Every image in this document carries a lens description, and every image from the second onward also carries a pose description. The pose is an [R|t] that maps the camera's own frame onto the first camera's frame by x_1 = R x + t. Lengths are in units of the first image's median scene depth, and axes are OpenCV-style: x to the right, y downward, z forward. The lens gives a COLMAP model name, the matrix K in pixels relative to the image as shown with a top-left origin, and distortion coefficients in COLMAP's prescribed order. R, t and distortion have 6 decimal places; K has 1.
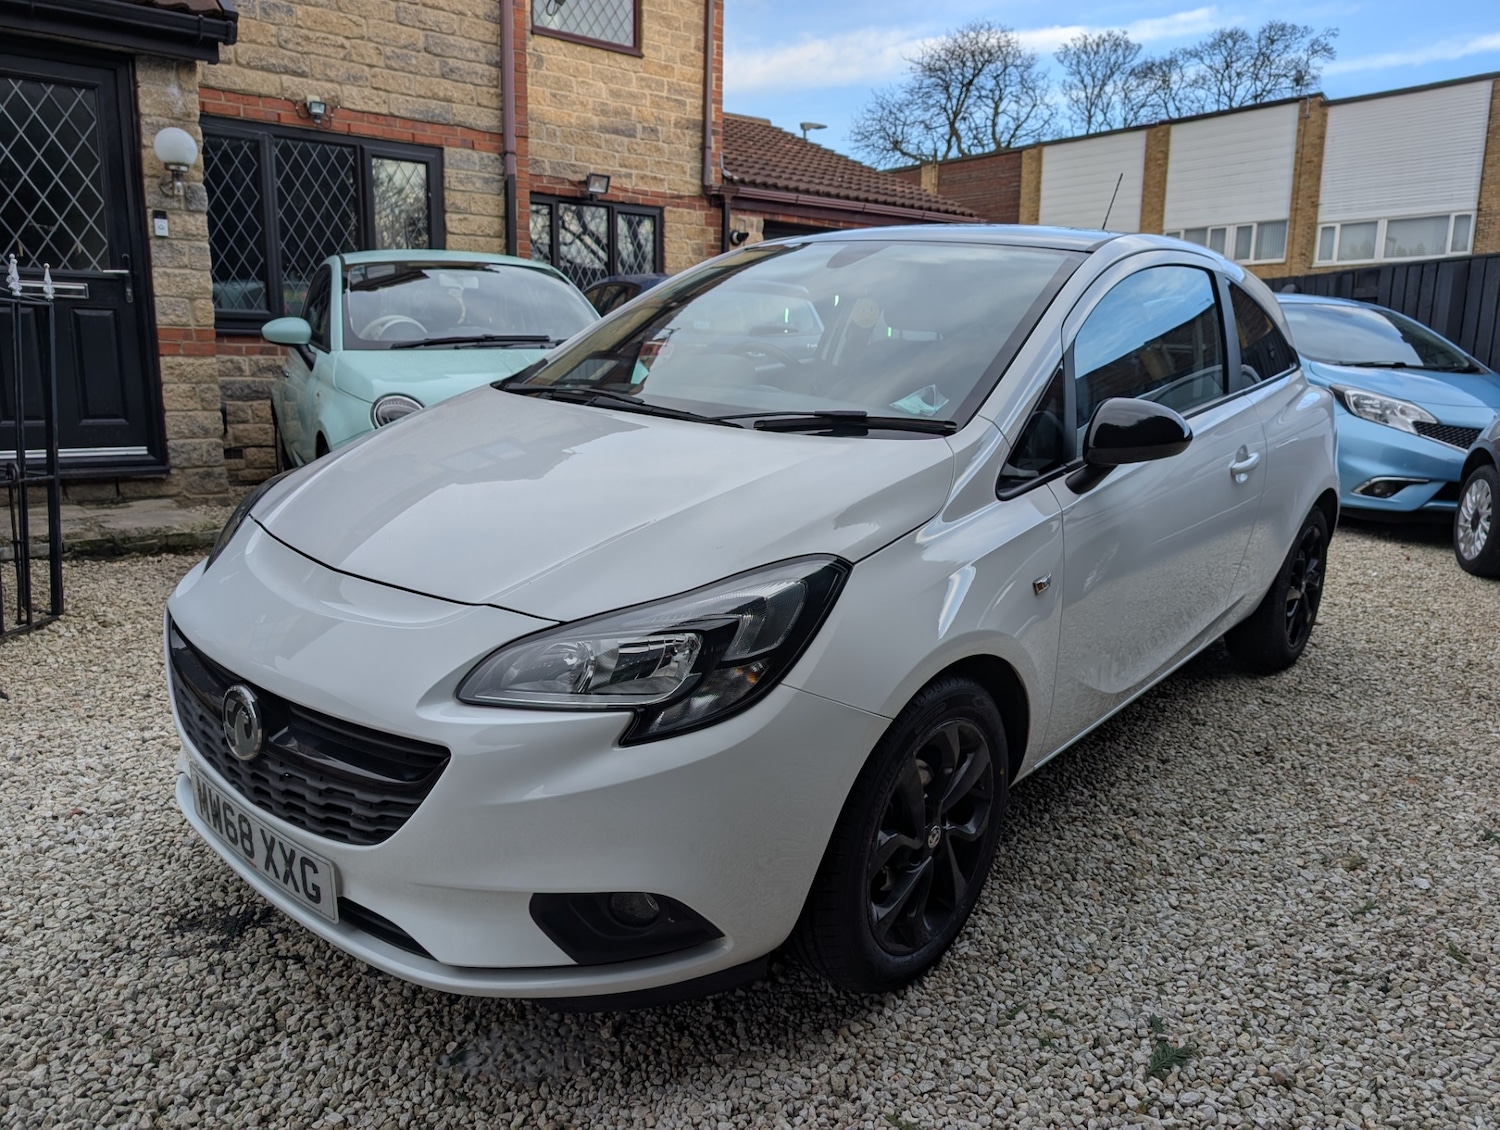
lens RADIAL K [[1079.0, 0, 762.7], [0, 1079.0, 558.9], [0, 0, 1]] dist [0.019547, -0.013034]
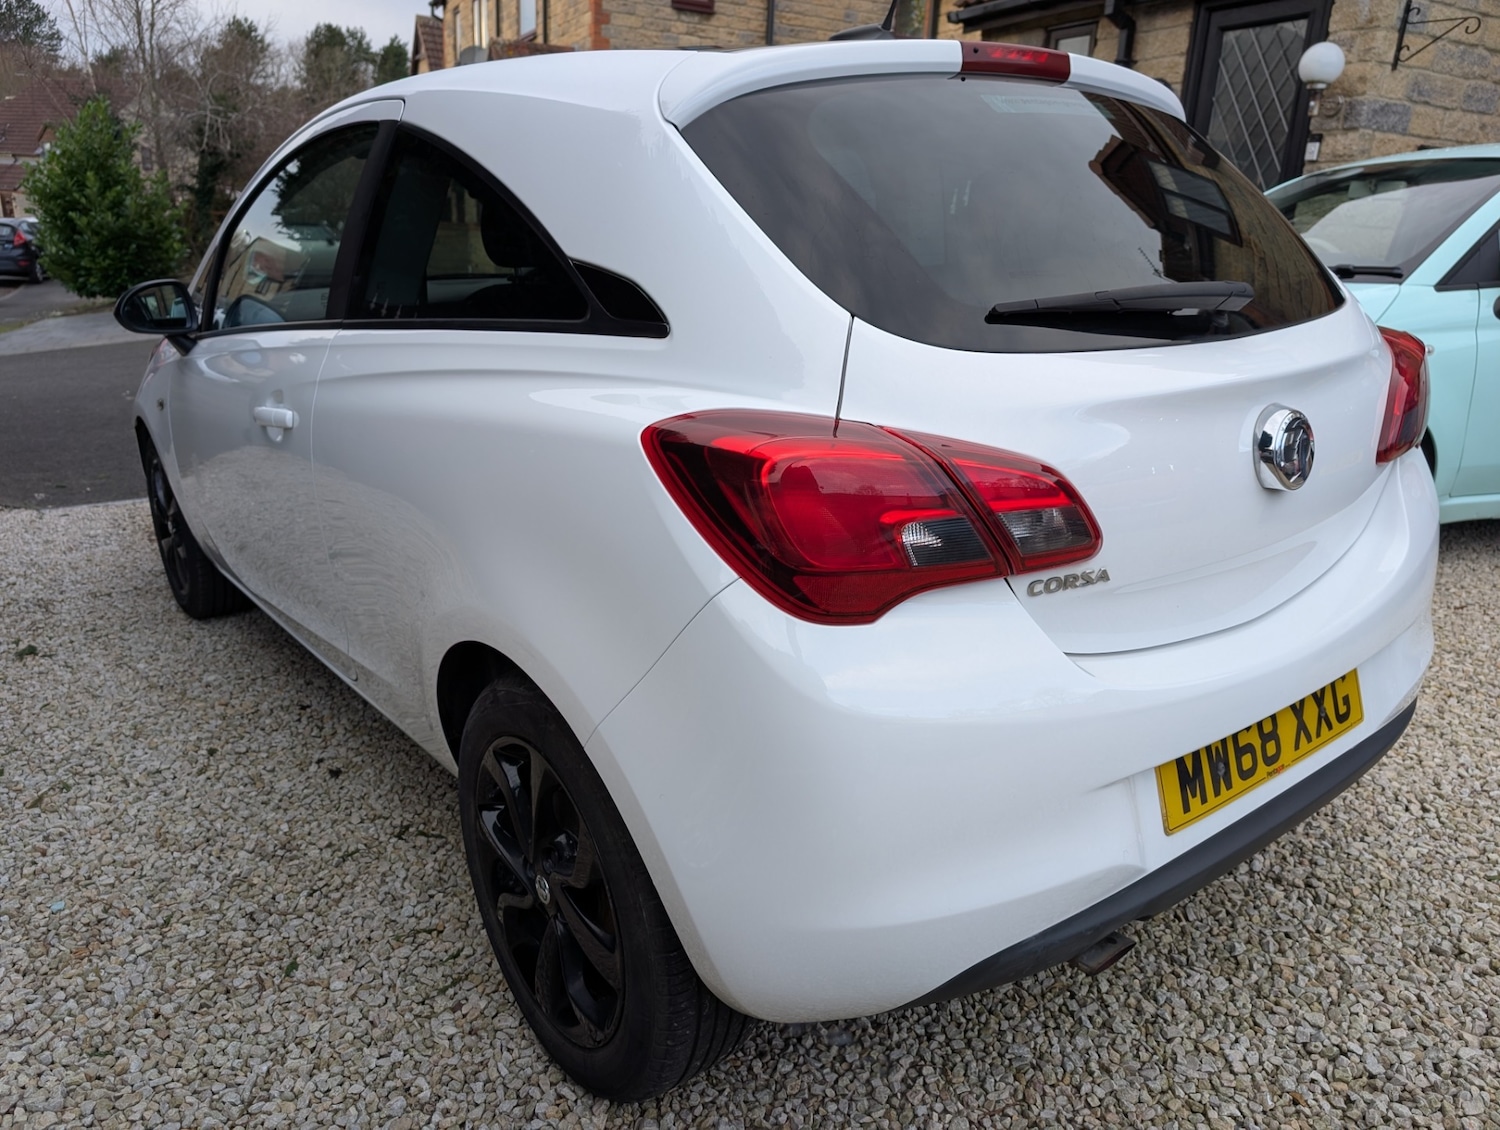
lens RADIAL K [[1079.0, 0, 757.0], [0, 1079.0, 569.0], [0, 0, 1]] dist [0.019547, -0.013034]
pose [[-0.209689, 0.268716, -0.940118, 0.576230], [-0.227459, 0.921710, 0.314188, -0.156310], [0.950943, 0.279720, -0.132151, 0.774894]]
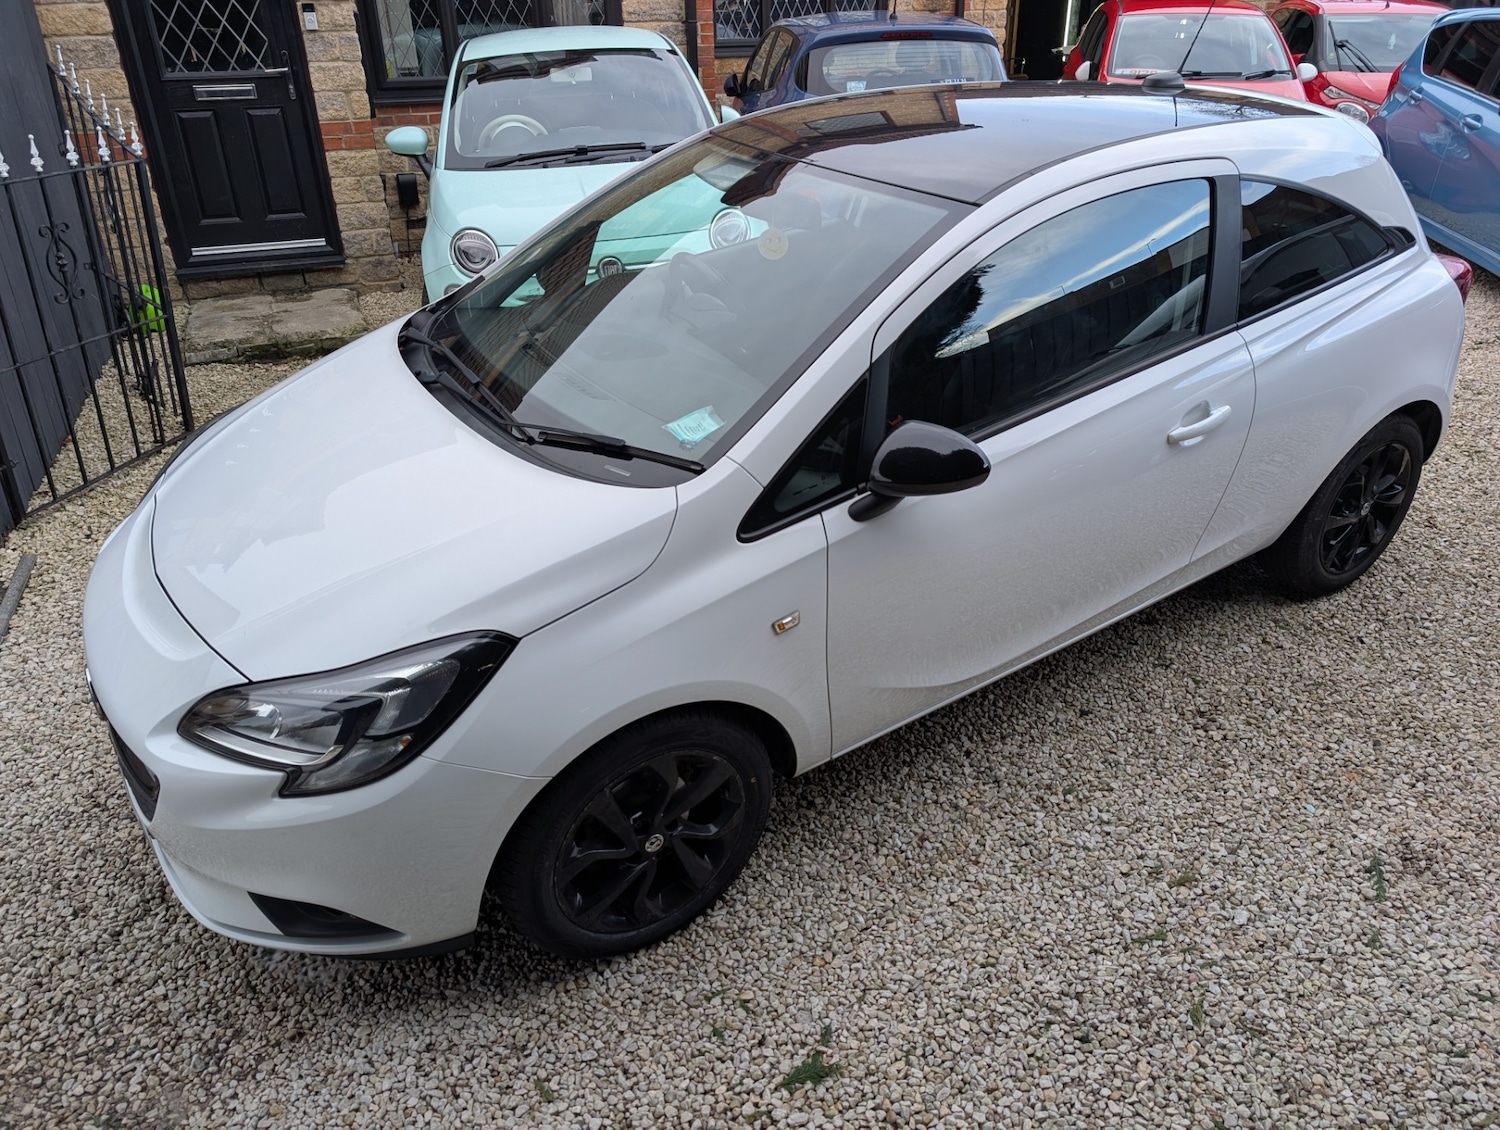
lens RADIAL K [[1079.0, 0, 758.0], [0, 1079.0, 560.0], [0, 0, 1]] dist [0.019547, -0.013034]
pose [[0.956626, 0.103731, -0.272225, 0.193226], [-0.021297, 0.956859, 0.289770, -0.124954], [0.290539, -0.271404, 0.917566, 0.034371]]
